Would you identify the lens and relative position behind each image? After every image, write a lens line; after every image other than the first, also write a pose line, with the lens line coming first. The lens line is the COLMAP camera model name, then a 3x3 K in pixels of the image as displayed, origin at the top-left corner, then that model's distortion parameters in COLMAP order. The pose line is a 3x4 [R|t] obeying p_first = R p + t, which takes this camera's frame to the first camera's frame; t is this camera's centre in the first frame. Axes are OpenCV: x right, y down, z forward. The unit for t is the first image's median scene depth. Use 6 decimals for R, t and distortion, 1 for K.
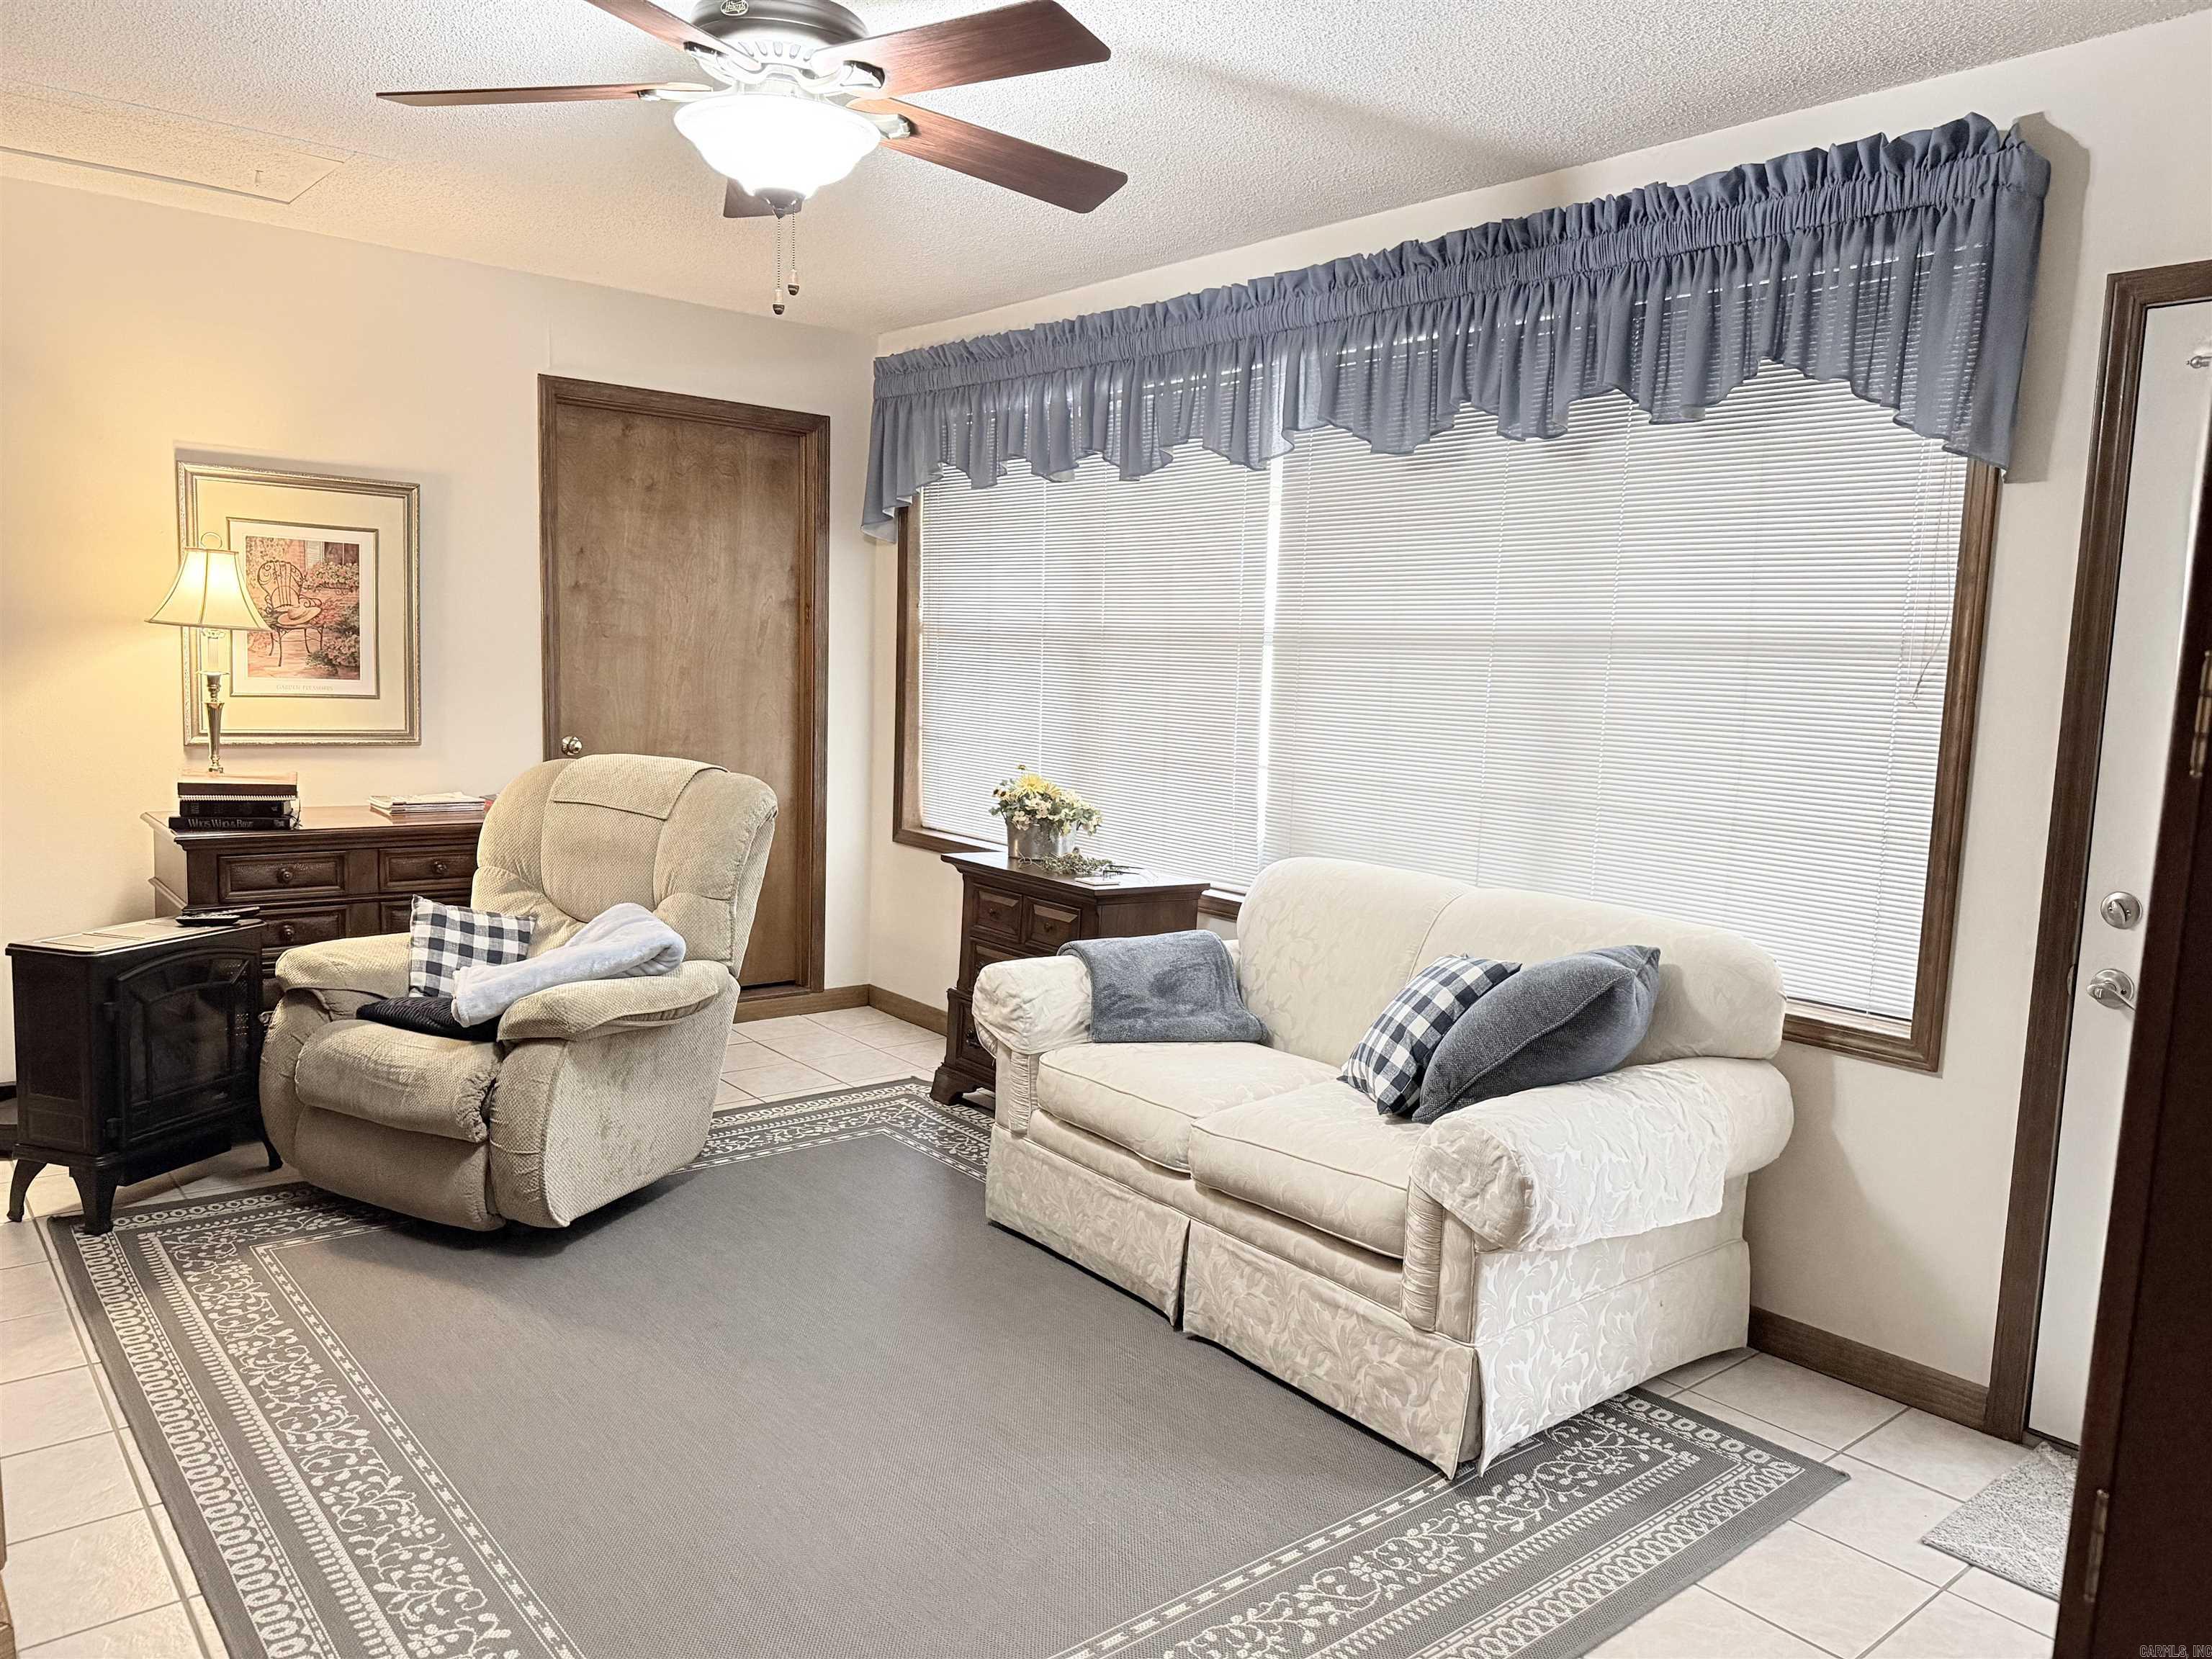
lens RADIAL K [[1533.0, 0, 1116.9], [0, 1533.0, 830.7], [0, 0, 1]] dist [0.048828, -0.077515]
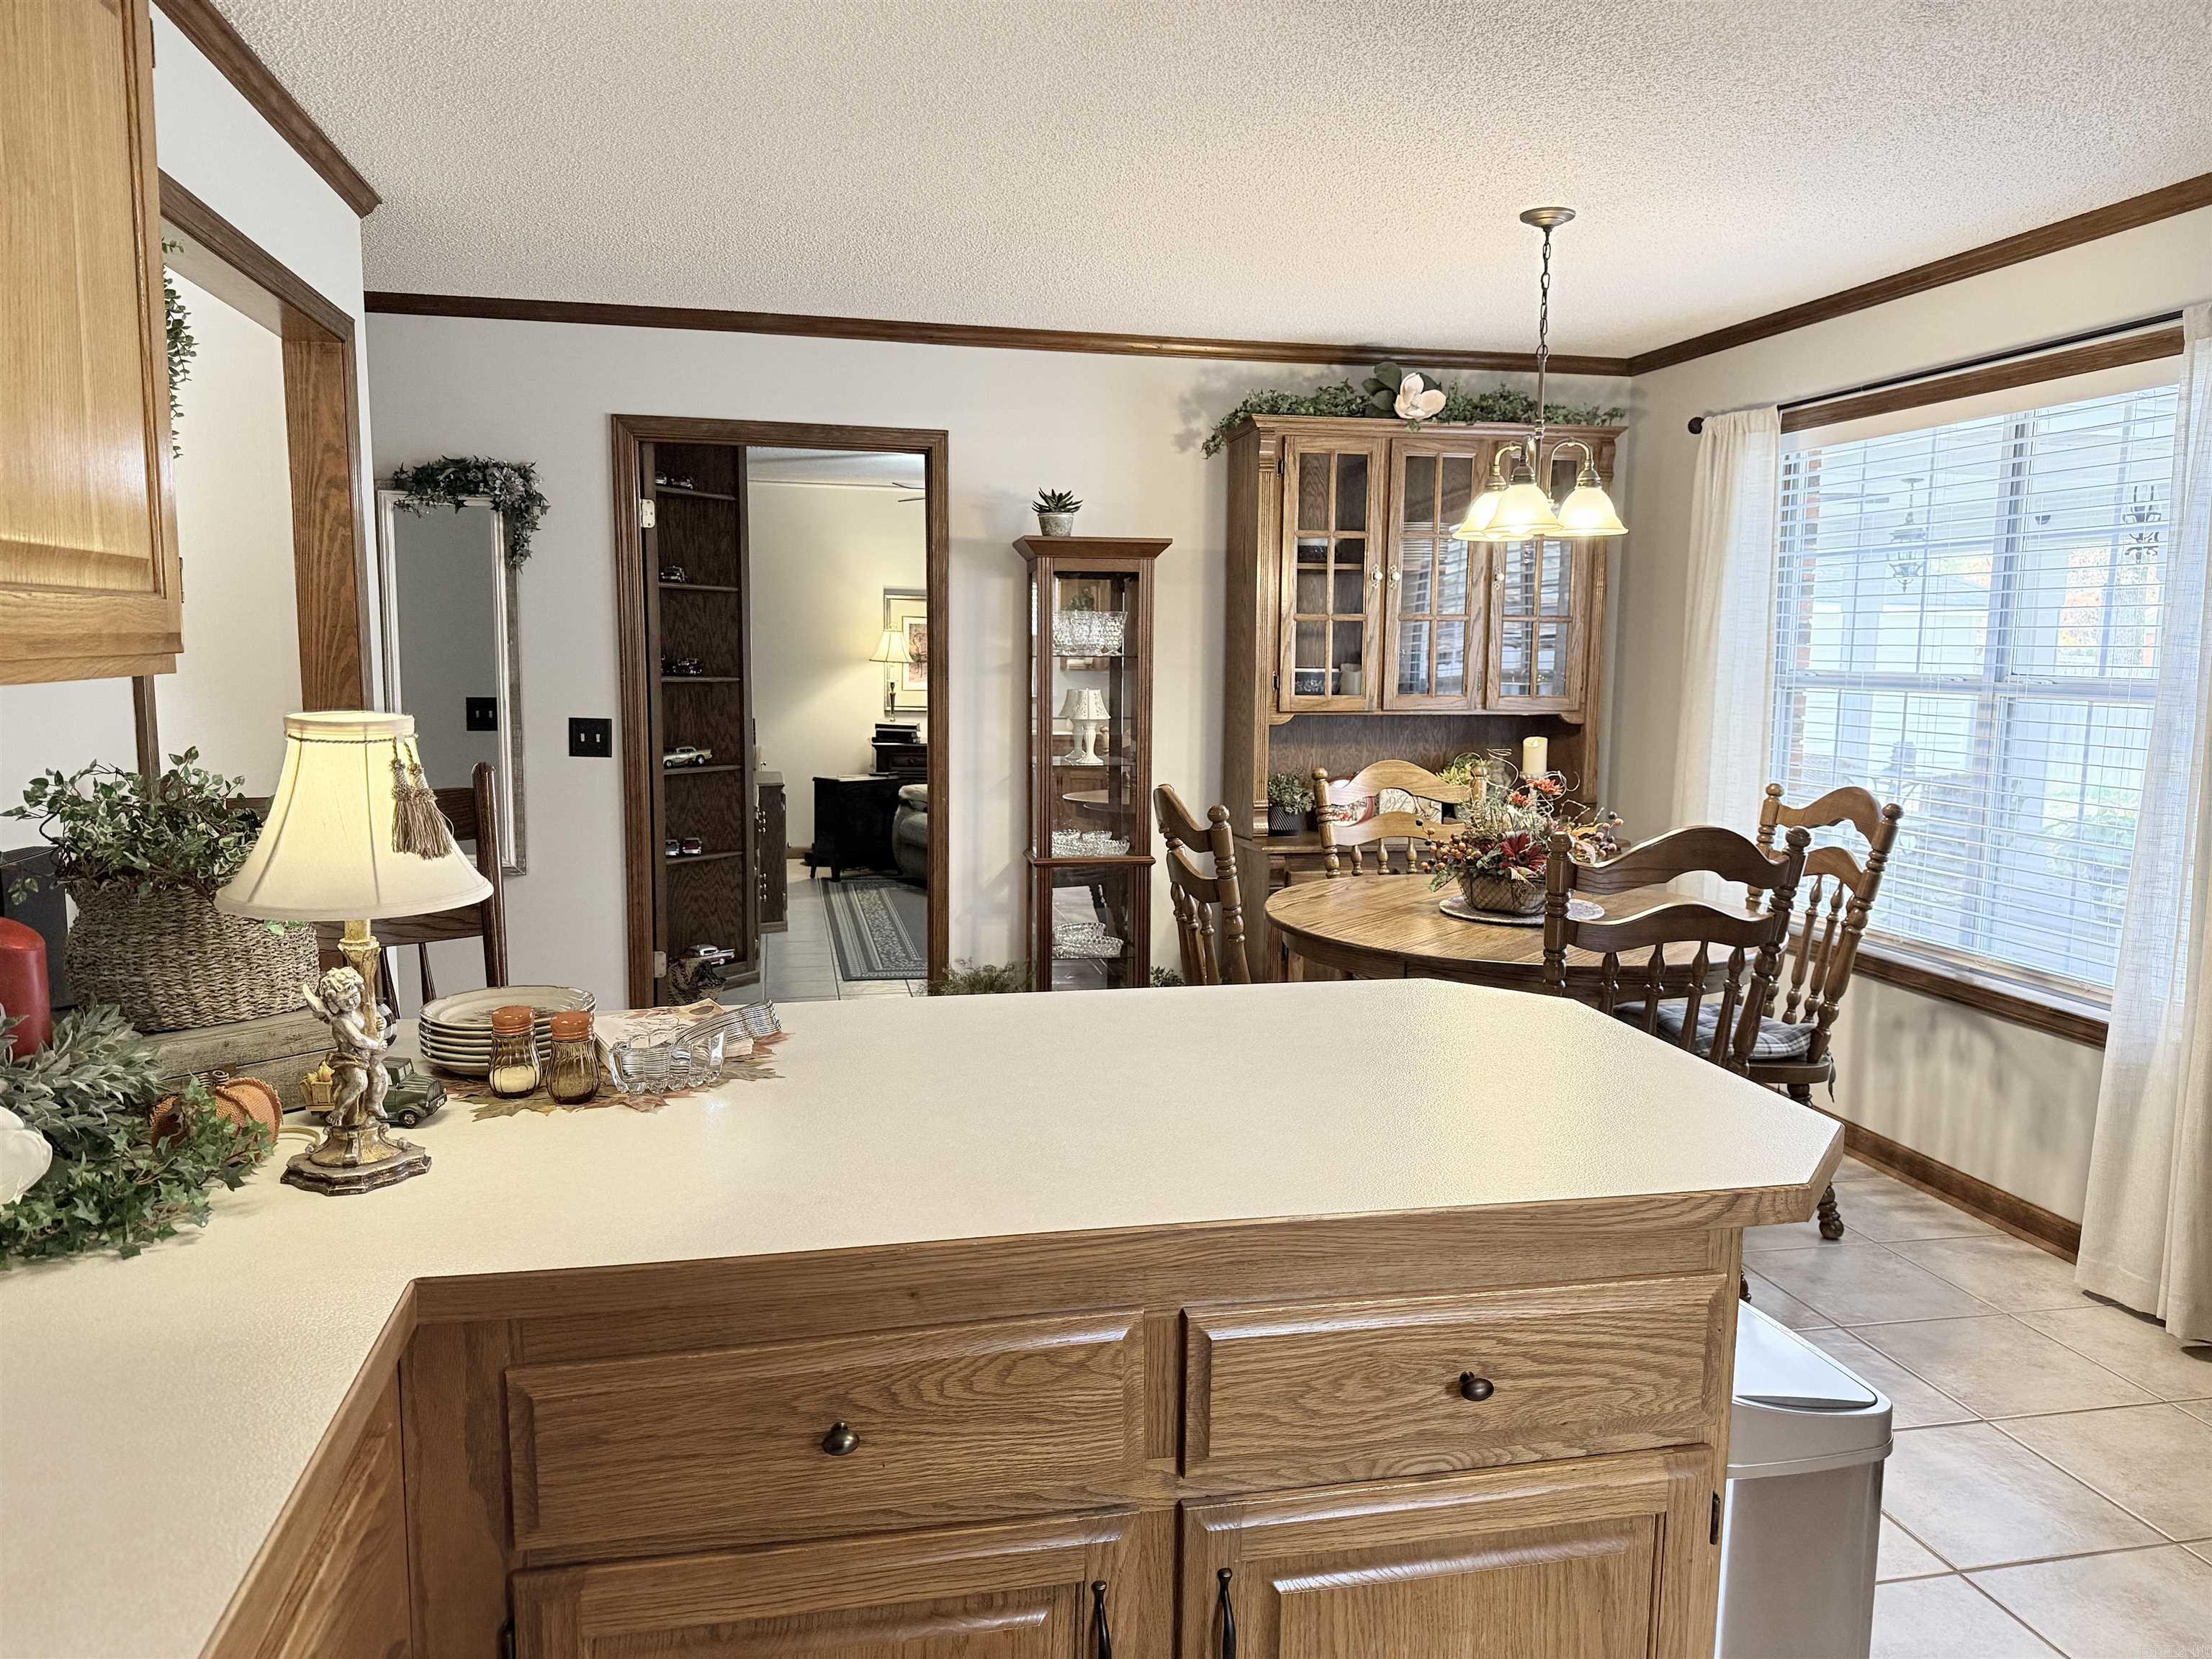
lens RADIAL K [[1533.0, 0, 1103.0], [0, 1533.0, 831.6], [0, 0, 1]] dist [0.048828, -0.077515]
pose [[0.880071, 0.025335, -0.474166, 0.845221], [-0.032953, 0.999427, -0.007763, 0.140819], [0.473697, 0.022457, 0.880401, -0.949991]]
